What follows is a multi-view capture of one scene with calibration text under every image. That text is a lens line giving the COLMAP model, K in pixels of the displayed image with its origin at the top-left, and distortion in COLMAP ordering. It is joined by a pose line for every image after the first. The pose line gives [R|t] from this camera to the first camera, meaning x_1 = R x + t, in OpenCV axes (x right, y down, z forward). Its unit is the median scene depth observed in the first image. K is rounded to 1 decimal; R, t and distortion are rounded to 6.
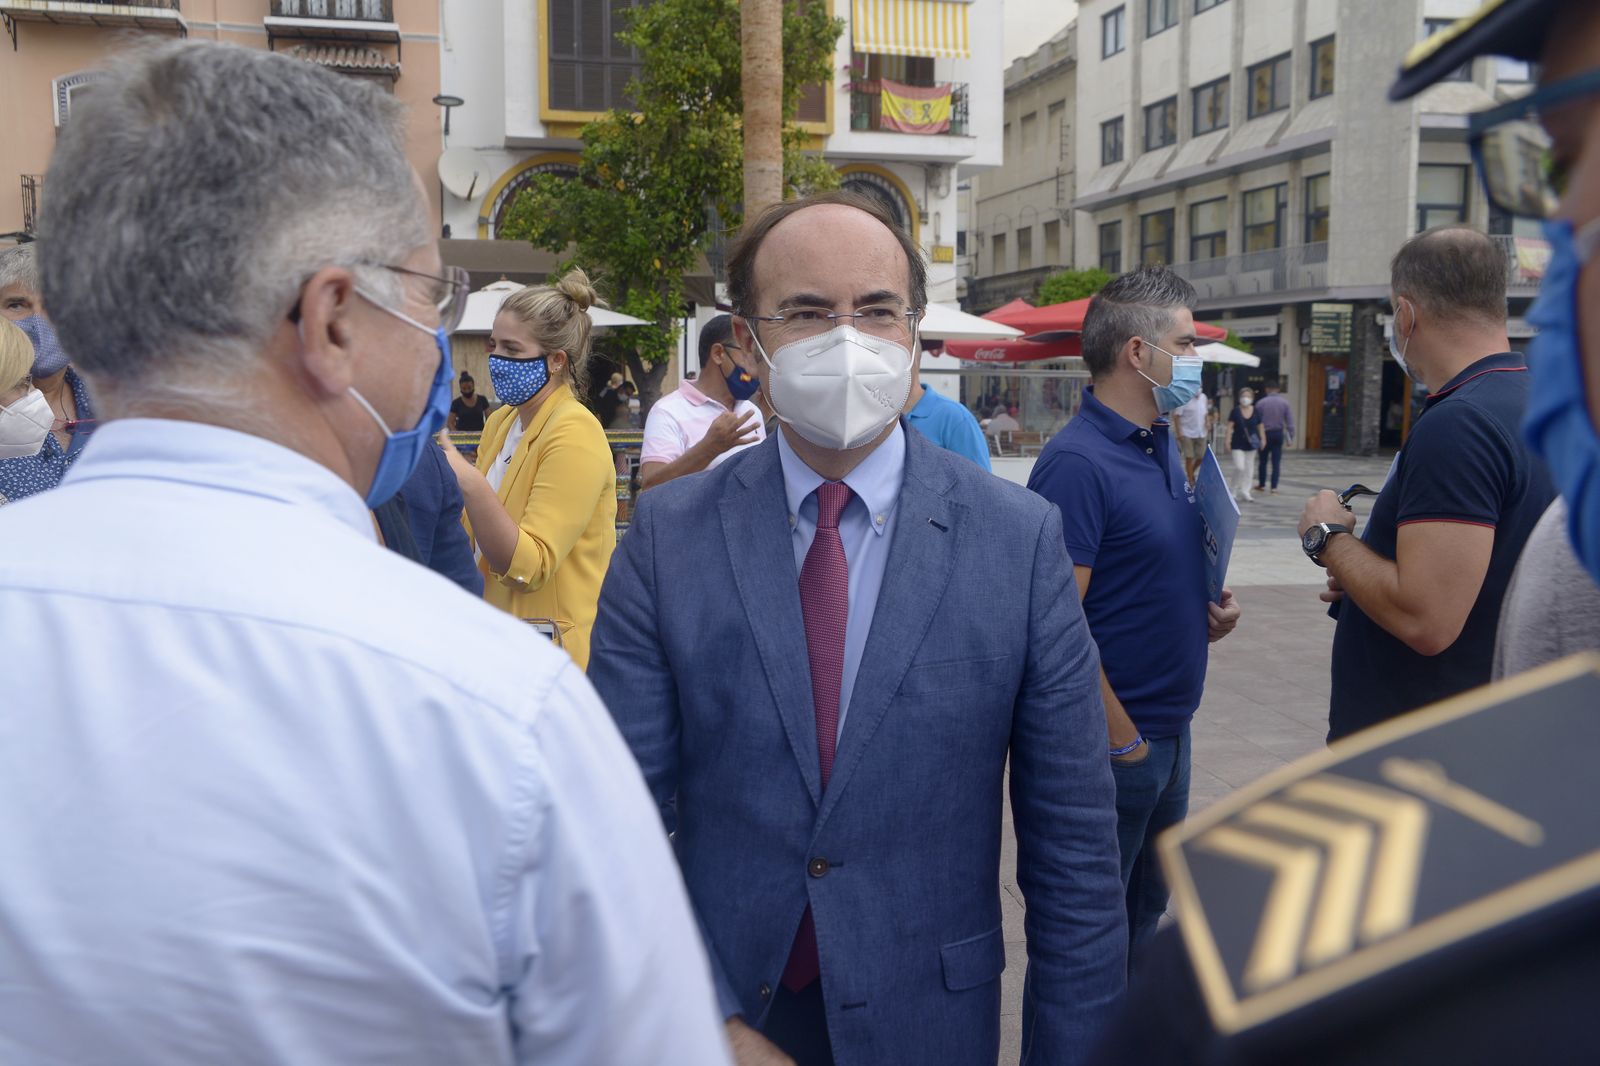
lens RADIAL K [[1207.6, 0, 843.2], [0, 1207.6, 527.1], [0, 0, 1]] dist [-0.083755, 0.073767]
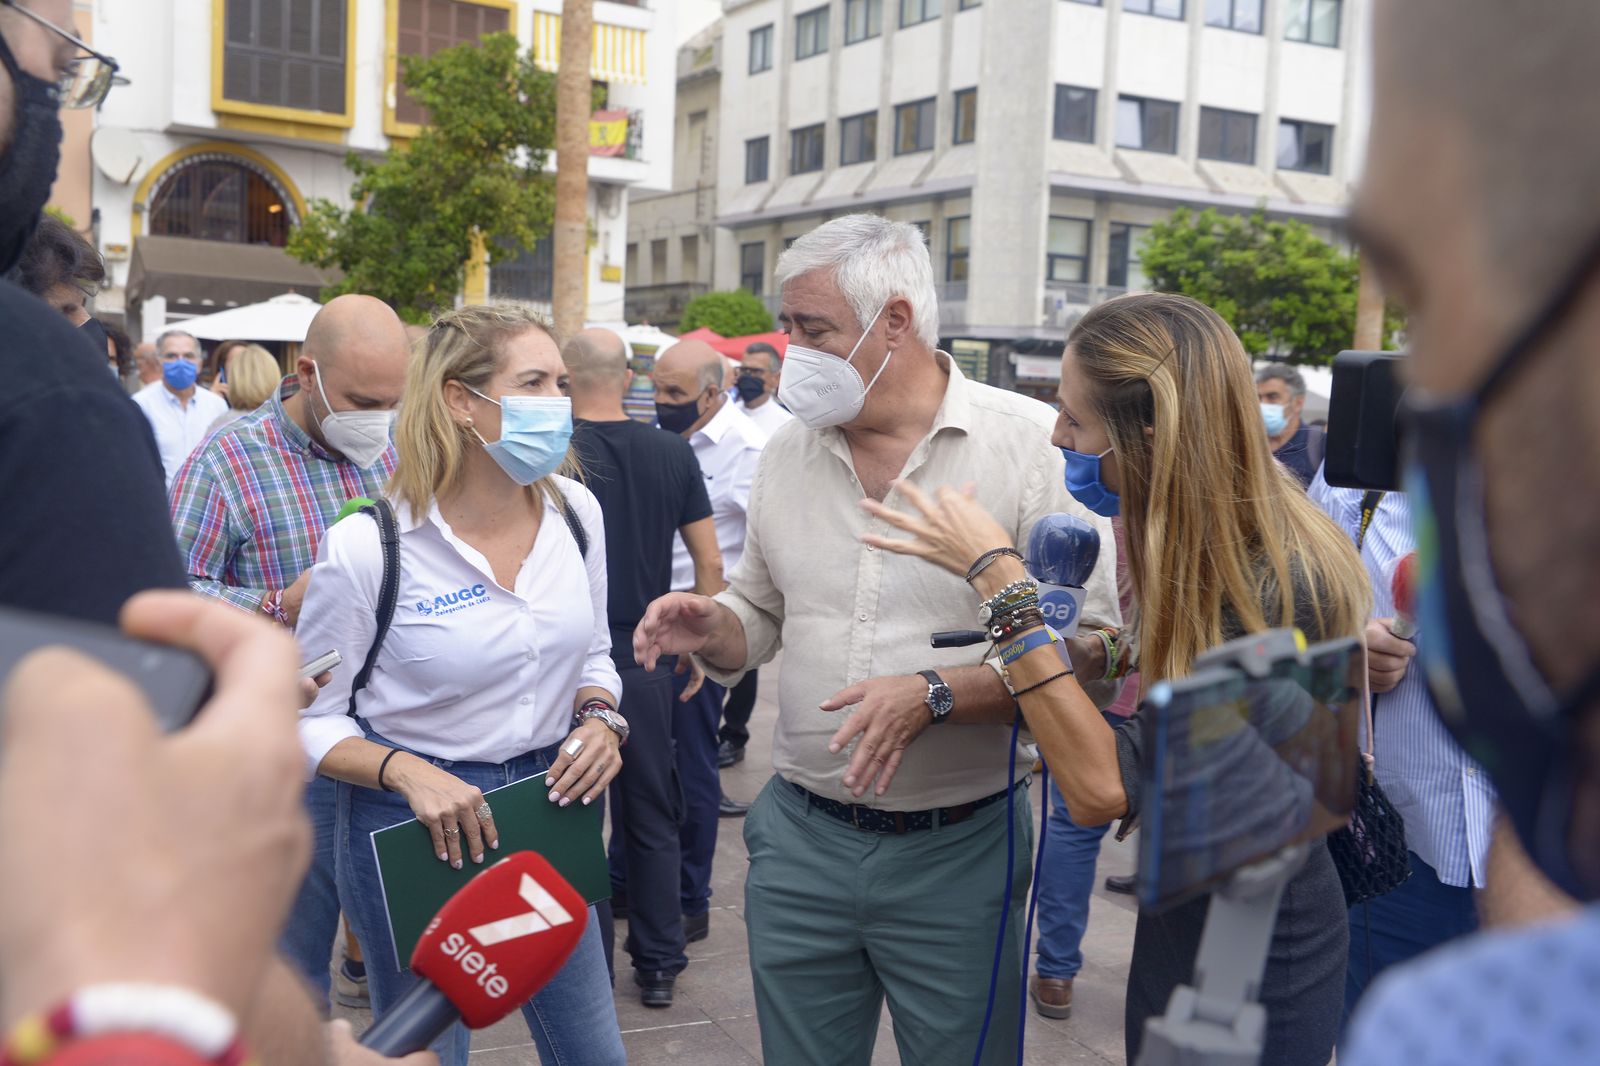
lens RADIAL K [[1599.9, 0, 796.0], [0, 1599.9, 529.4], [0, 0, 1]] dist [-0.012617, 0.000000]
pose [[0.954378, 0.020100, 0.297923, -0.154907], [-0.008938, 0.999208, -0.038782, 0.034927], [-0.298466, 0.034350, 0.953802, -0.297536]]
